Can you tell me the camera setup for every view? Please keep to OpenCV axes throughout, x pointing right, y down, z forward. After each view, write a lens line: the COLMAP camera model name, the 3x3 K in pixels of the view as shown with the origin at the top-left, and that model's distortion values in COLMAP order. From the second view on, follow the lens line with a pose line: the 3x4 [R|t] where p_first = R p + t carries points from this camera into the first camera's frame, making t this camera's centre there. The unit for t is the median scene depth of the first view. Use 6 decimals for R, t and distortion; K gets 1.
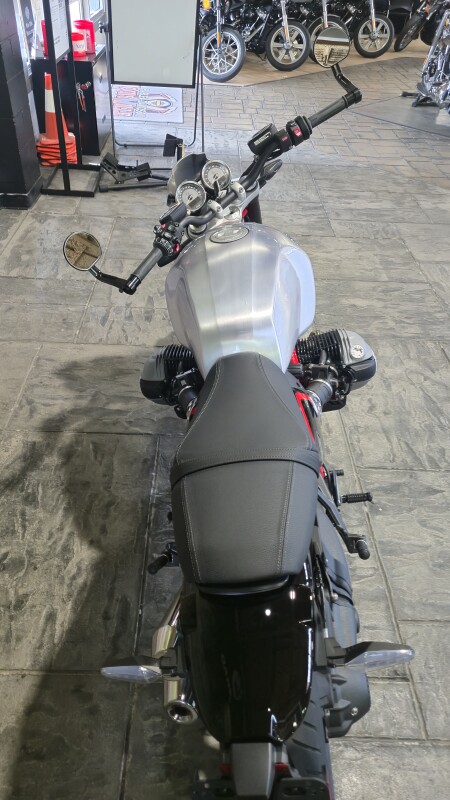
lens RADIAL K [[531.6, 0, 221.2], [0, 531.6, 398.9], [0, 0, 1]] dist [0.003529, -0.001278]
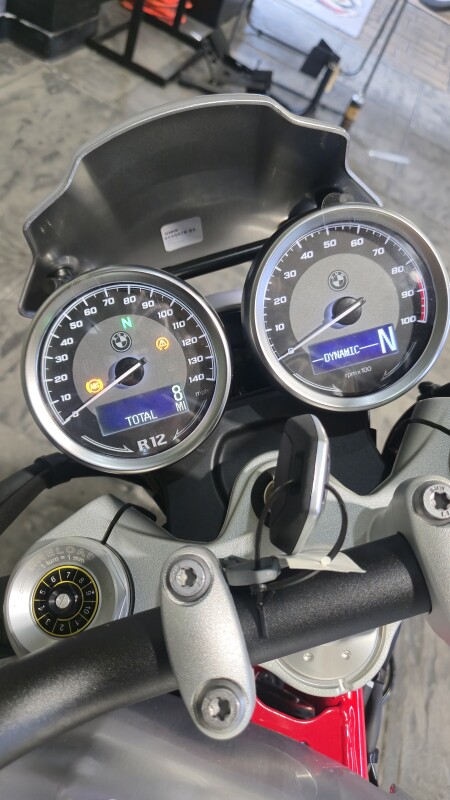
lens RADIAL K [[531.6, 0, 226.6], [0, 531.6, 400.5], [0, 0, 1]] dist [0.003529, -0.001278]
pose [[0.900060, 0.435280, -0.020568, -0.007821], [-0.429228, 0.893715, 0.130525, -0.166165], [0.075197, -0.108652, 0.991232, 0.355244]]
